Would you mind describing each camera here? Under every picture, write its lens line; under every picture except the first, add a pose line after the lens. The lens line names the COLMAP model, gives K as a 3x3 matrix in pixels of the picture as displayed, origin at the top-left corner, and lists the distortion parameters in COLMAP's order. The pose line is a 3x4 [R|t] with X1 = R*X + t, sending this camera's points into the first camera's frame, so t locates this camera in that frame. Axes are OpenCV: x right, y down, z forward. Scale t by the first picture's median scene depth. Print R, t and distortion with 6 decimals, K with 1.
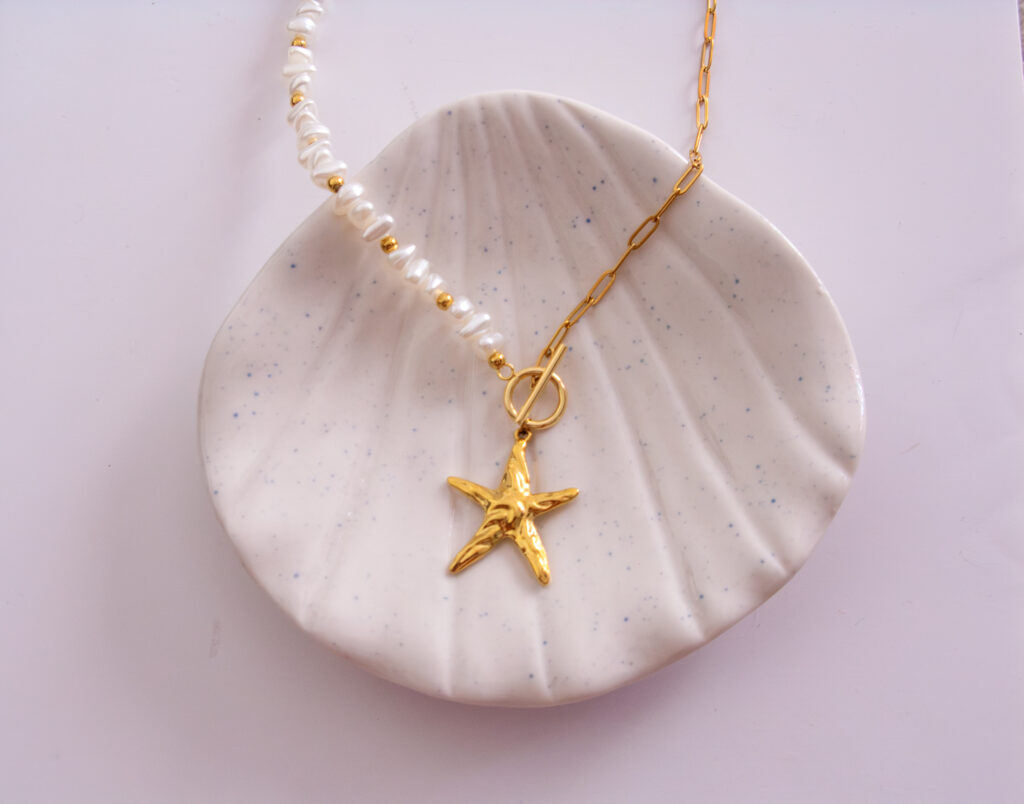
lens RADIAL K [[1588.6, 0, 512.0], [0, 1588.6, 402.0], [0, 0, 1]] dist [-0.025132, -0.045142]
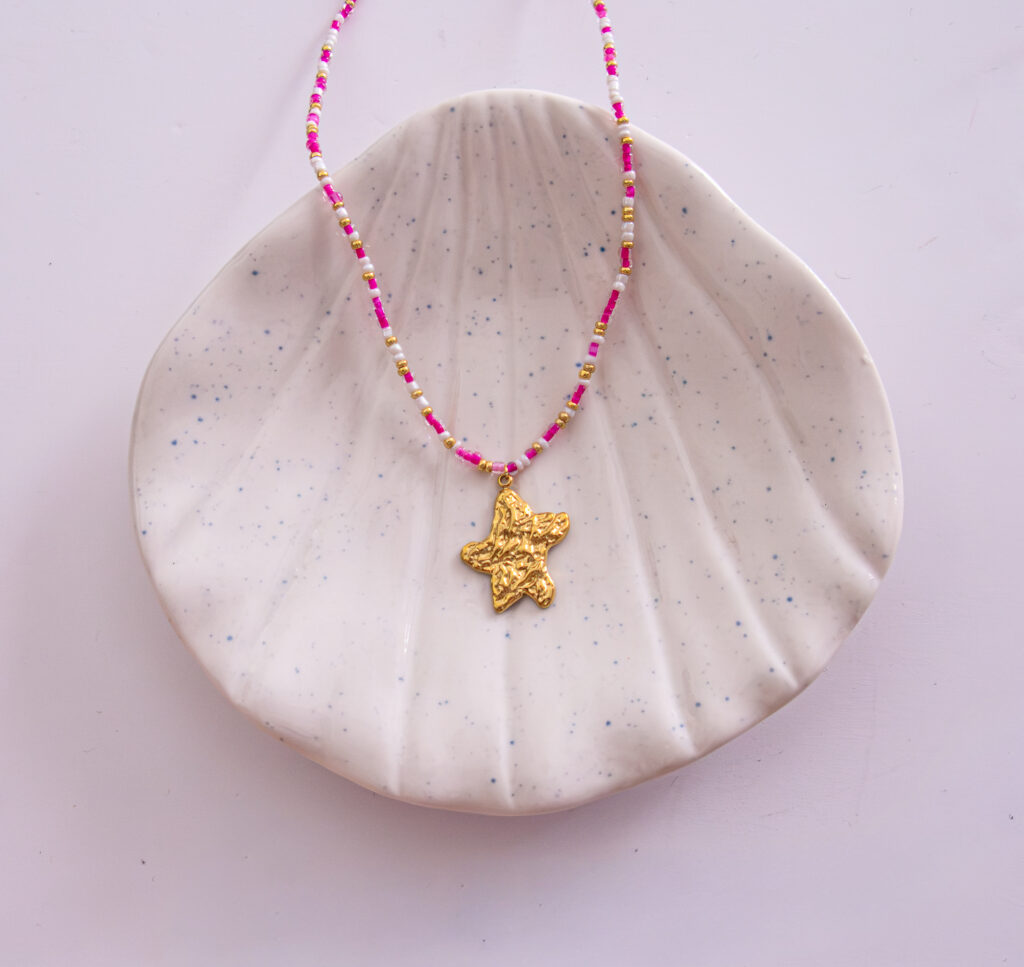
lens RADIAL K [[1367.6, 0, 512.0], [0, 1367.6, 483.5], [0, 0, 1]] dist [-0.153248, -0.000955]
pose [[0.995866, 0.085031, 0.031934, -0.014067], [-0.087356, 0.992935, 0.080305, -0.044881], [-0.024880, -0.082762, 0.996259, 0.267081]]
